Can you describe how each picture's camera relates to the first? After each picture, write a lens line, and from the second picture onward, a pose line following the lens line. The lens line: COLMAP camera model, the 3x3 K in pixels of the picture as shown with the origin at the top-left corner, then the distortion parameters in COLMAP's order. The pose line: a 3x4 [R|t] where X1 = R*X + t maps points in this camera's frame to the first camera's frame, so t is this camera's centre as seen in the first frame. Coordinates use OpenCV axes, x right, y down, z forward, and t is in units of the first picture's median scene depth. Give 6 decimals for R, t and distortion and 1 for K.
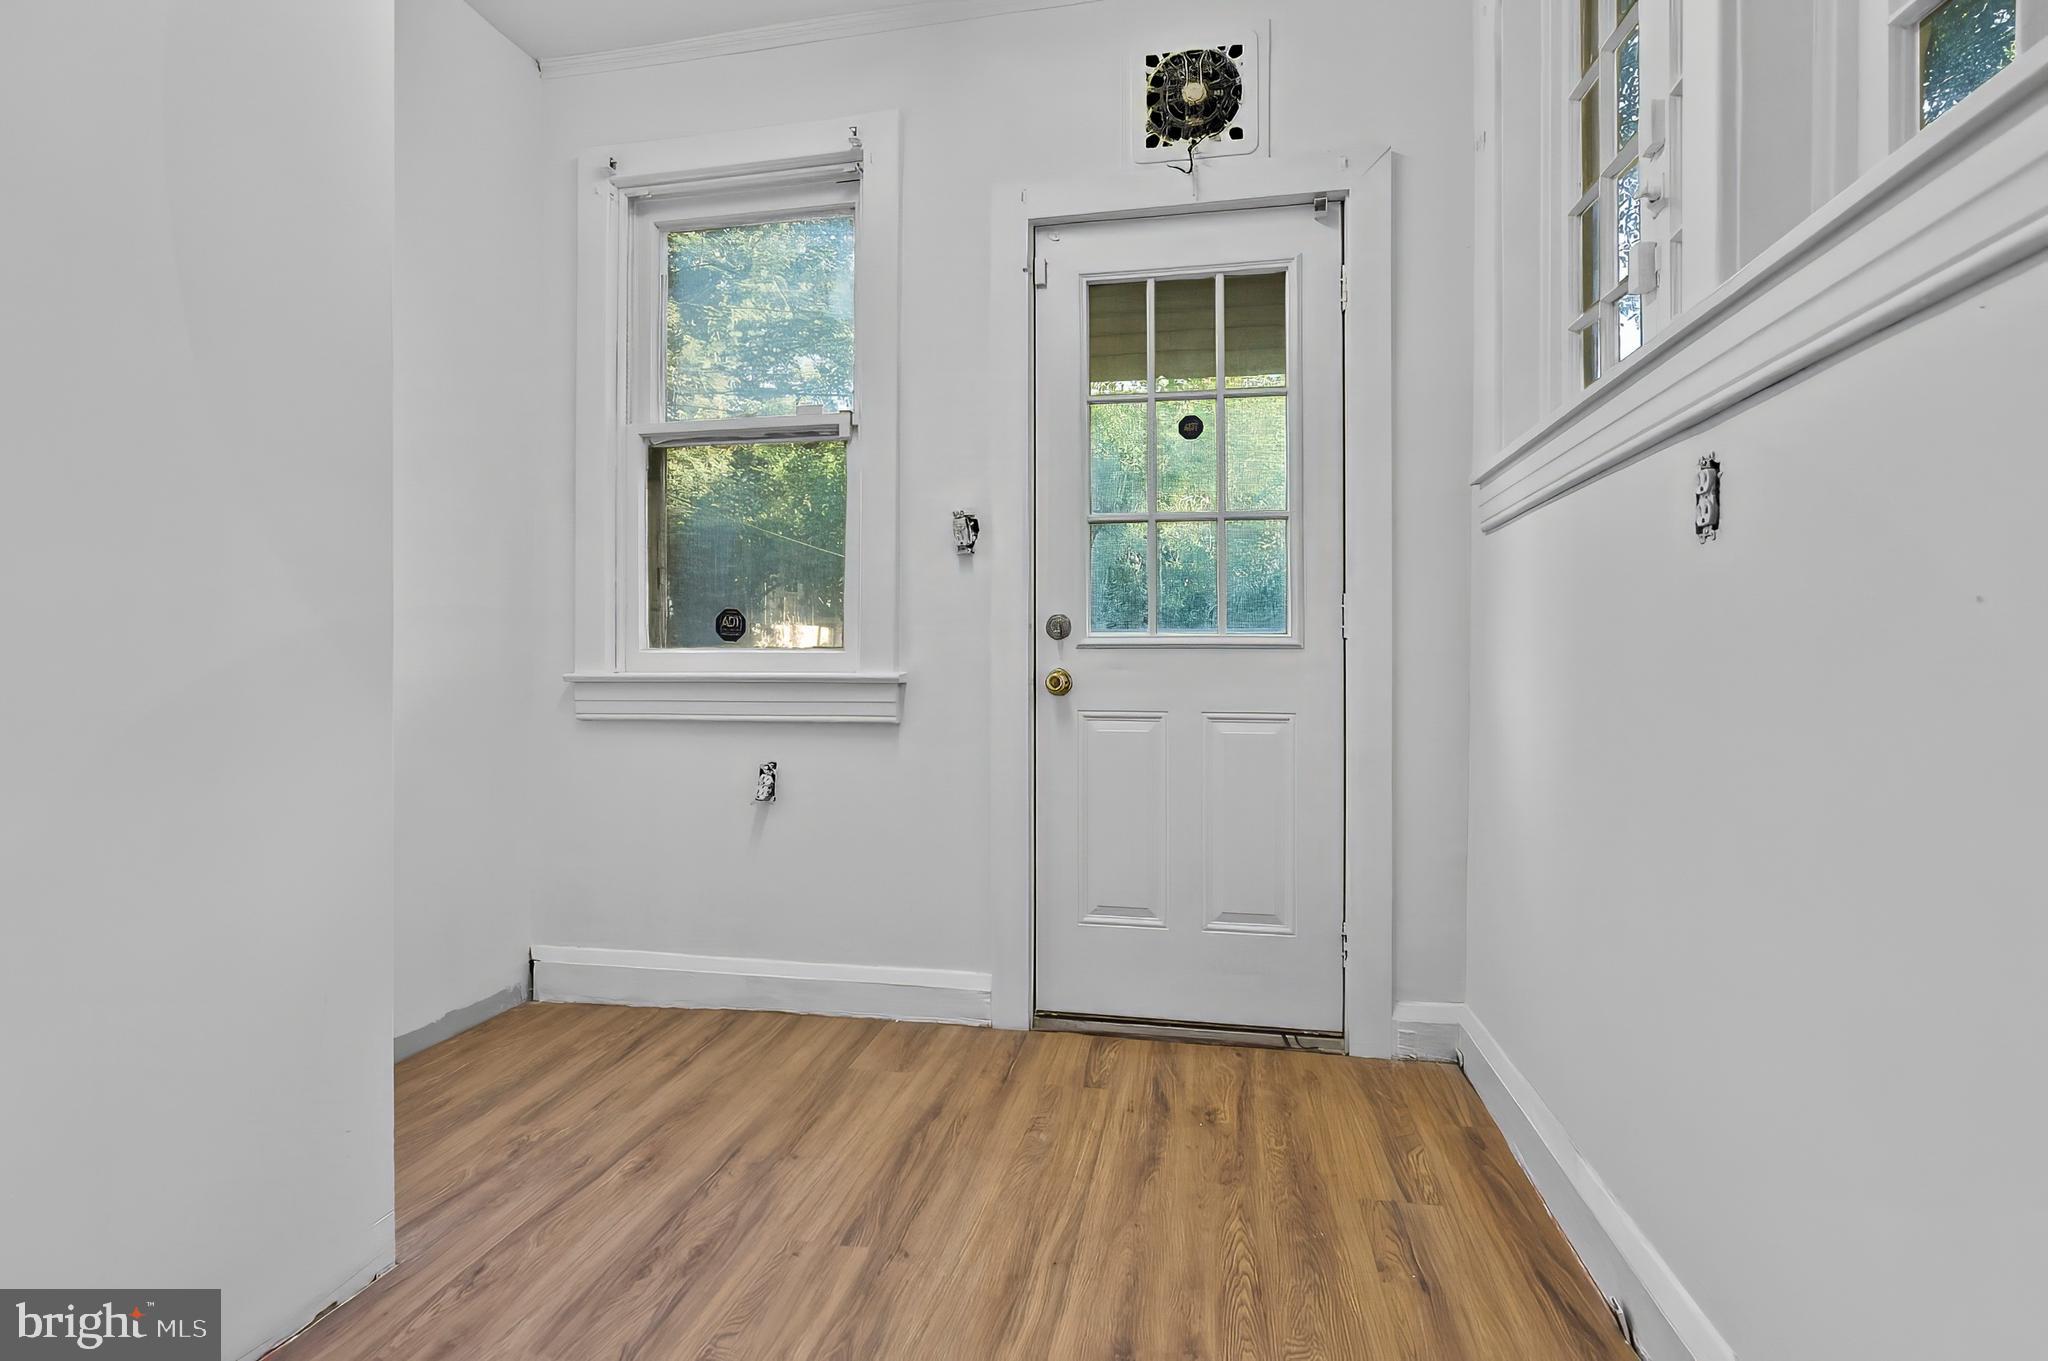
lens RADIAL K [[956.9, 0, 1017.8], [0, 956.9, 667.9], [0, 0, 1]] dist [-0.005047, 0.002252]
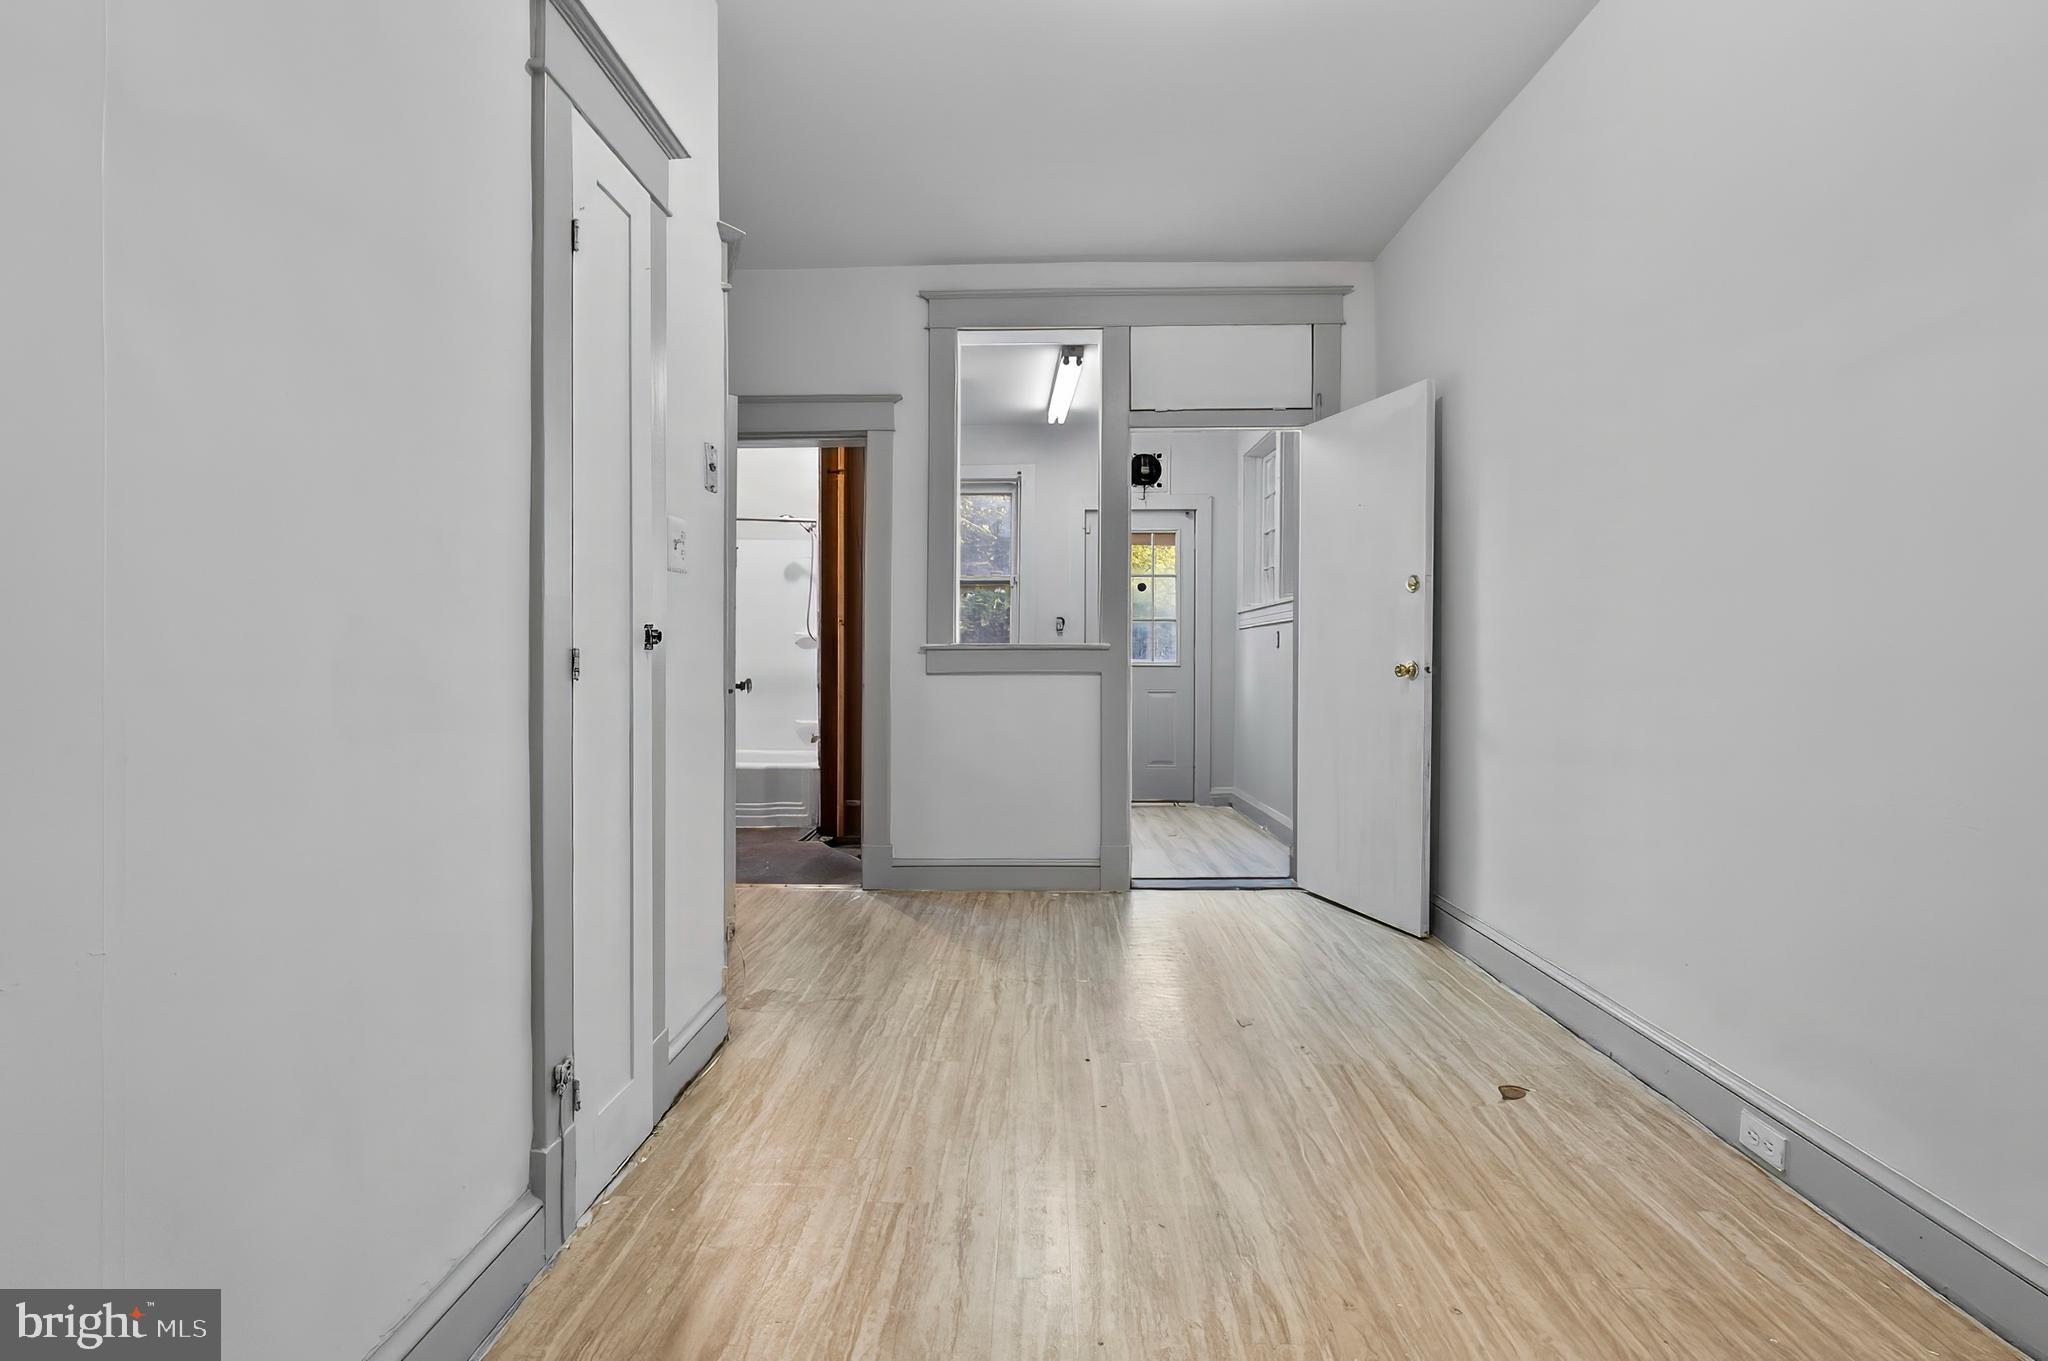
lens RADIAL K [[956.9, 0, 1026.5], [0, 956.9, 674.0], [0, 0, 1]] dist [-0.005047, 0.002252]
pose [[0.983557, -0.002031, 0.180587, -0.668148], [-0.001719, 0.999786, 0.020606, -0.058931], [-0.180591, -0.020577, 0.983343, -1.718291]]
